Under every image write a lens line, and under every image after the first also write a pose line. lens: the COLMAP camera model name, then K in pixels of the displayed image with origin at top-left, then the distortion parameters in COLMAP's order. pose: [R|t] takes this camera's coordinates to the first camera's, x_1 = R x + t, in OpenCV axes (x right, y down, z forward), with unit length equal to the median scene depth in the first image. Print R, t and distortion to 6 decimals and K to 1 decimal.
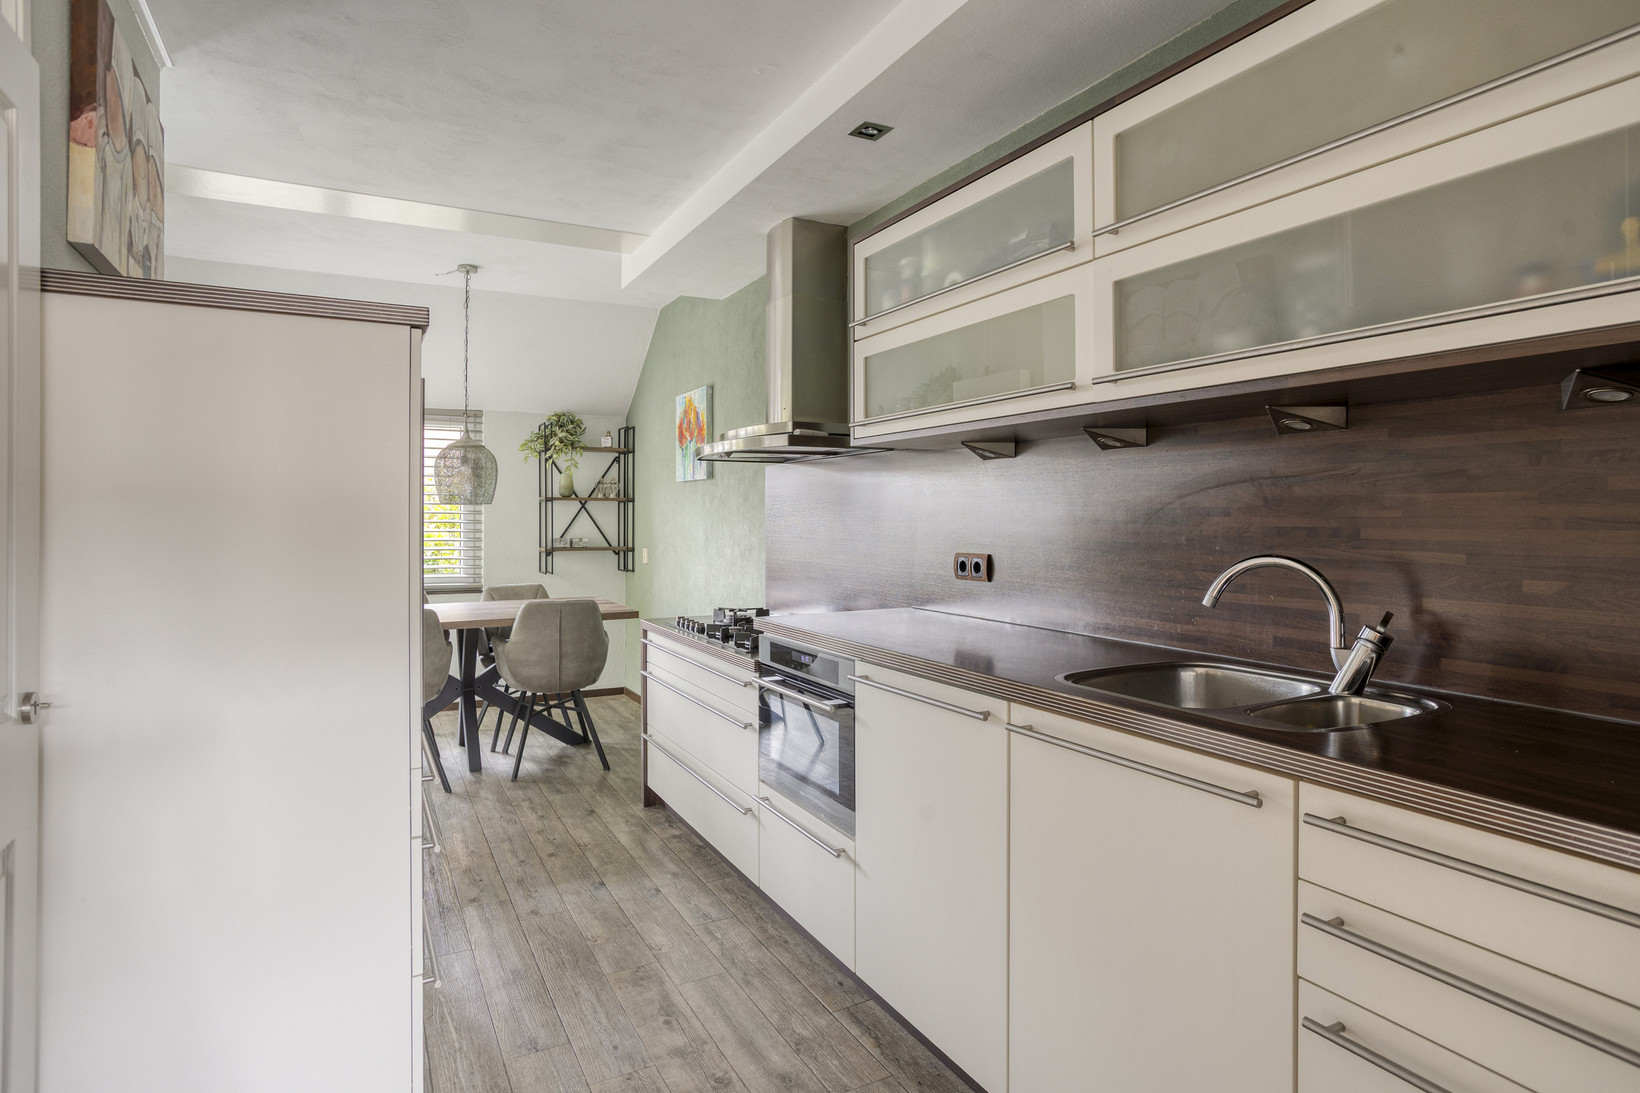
lens RADIAL K [[886.4, 0, 853.5], [0, 886.4, 515.0], [0, 0, 1]] dist [0.000305, 0.008711]
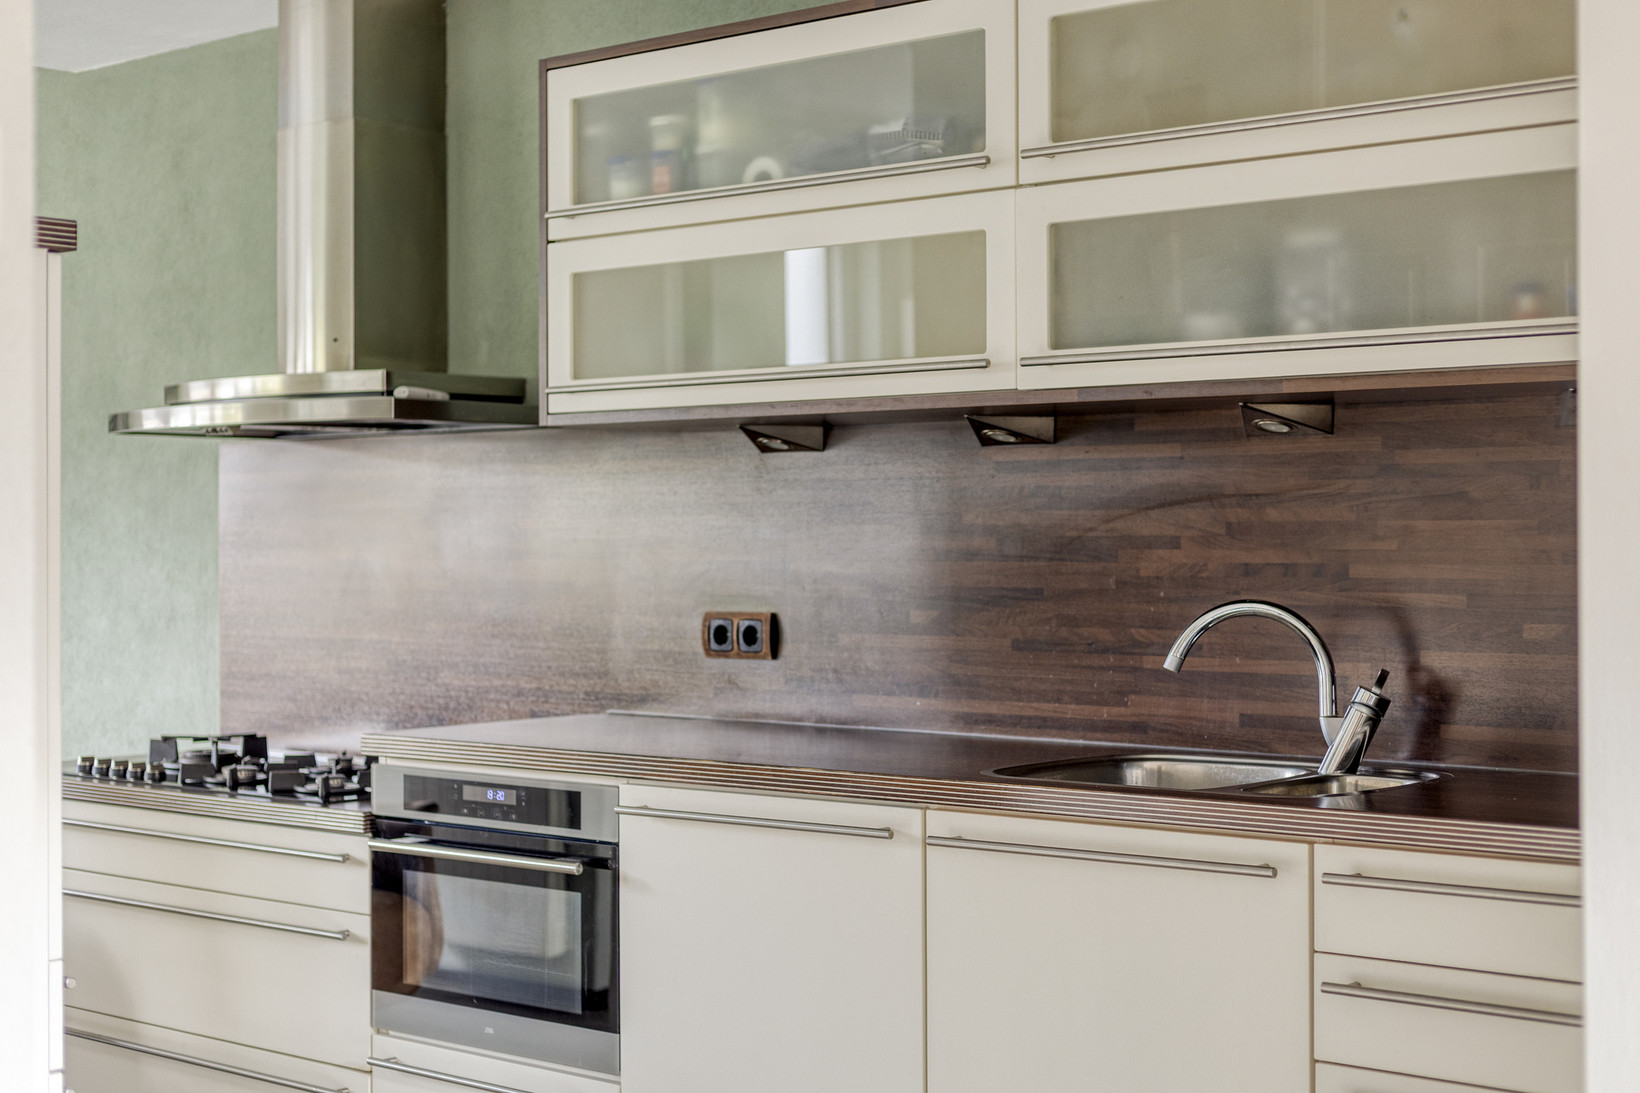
lens RADIAL K [[2374.7, 0, 818.3], [0, 2374.7, 541.5], [0, 0, 1]] dist [0.048314, 0.000000]
pose [[0.940317, -0.002717, 0.340290, -0.515621], [0.002154, 0.999996, 0.002031, -0.009318], [-0.340294, -0.001177, 0.940318, -0.717649]]
